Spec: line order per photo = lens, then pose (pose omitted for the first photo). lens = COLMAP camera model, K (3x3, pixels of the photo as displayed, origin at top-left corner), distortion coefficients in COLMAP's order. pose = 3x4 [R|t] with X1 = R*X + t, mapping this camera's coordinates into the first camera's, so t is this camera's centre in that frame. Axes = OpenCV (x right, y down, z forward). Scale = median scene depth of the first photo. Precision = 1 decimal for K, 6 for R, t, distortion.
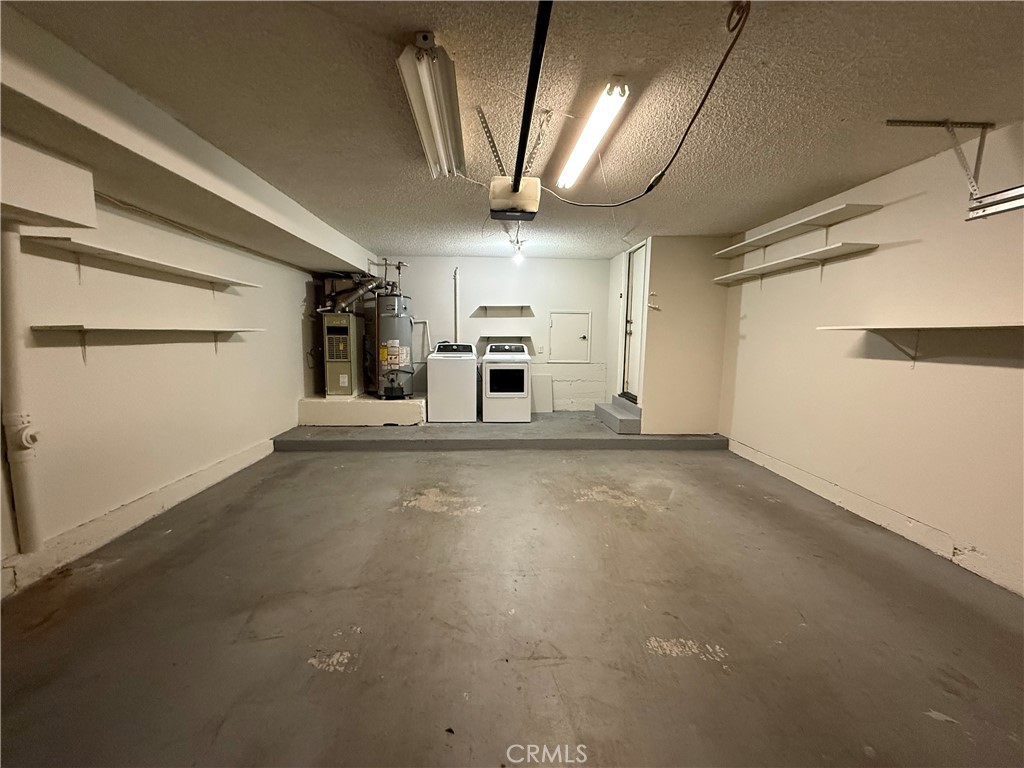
lens RADIAL K [[407.6, 0, 510.8], [0, 407.6, 381.9], [0, 0, 1]] dist [0.000248, -0.000166]
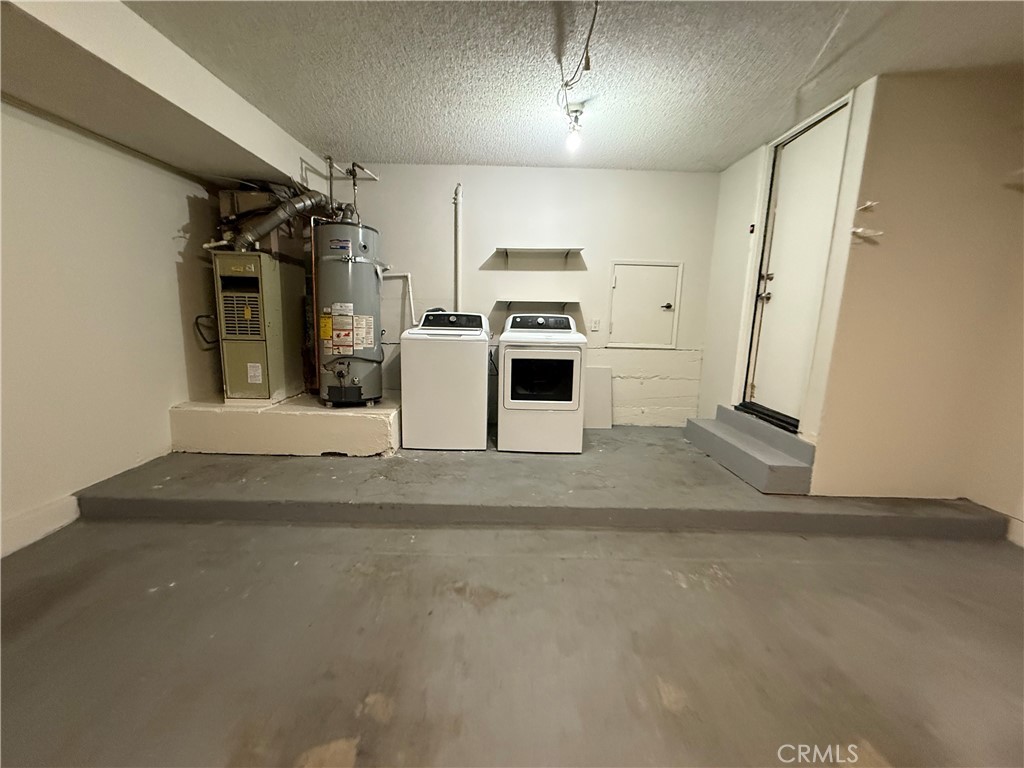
lens RADIAL K [[407.6, 0, 510.5], [0, 407.6, 385.2], [0, 0, 1]] dist [0.000248, -0.000166]
pose [[0.998951, 0.022931, -0.039627, -0.029522], [-0.020422, 0.997831, 0.062580, -0.028795], [0.040976, -0.061705, 0.997253, 0.430301]]
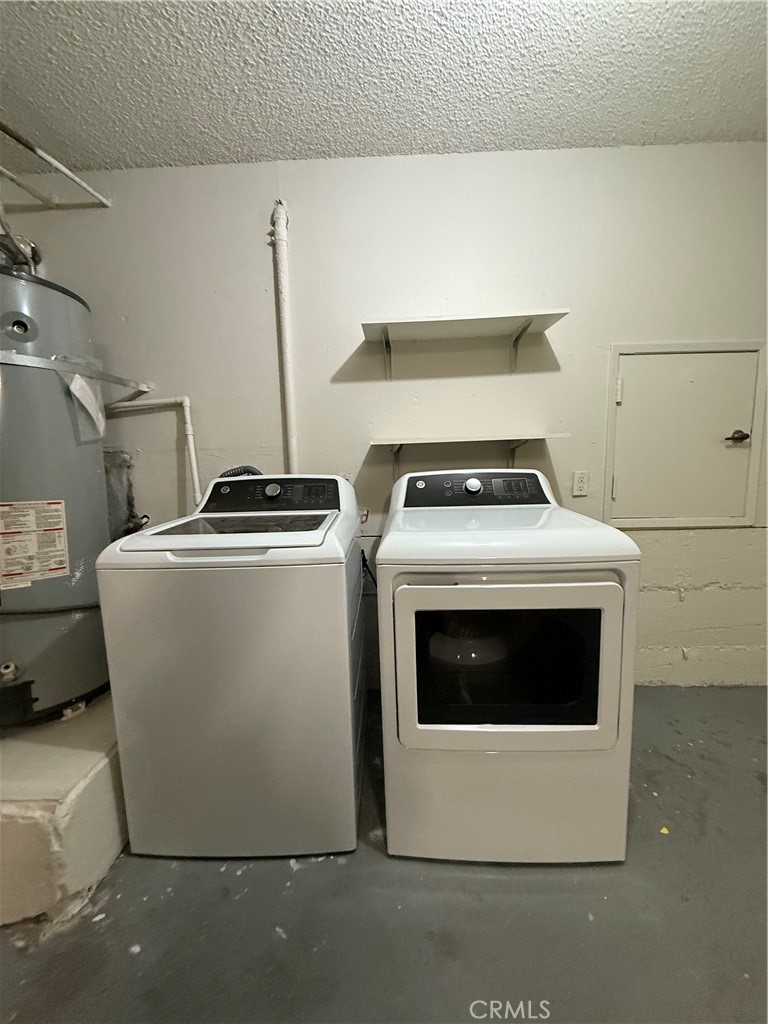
lens RADIAL K [[407.6, 0, 386.6], [0, 407.6, 510.8], [0, 0, 1]] dist [0.000248, -0.000166]
pose [[0.997289, -0.026394, -0.068687, -0.049482], [0.028083, 0.999323, 0.023748, -0.080537], [0.068014, -0.025612, 0.997356, 0.788829]]
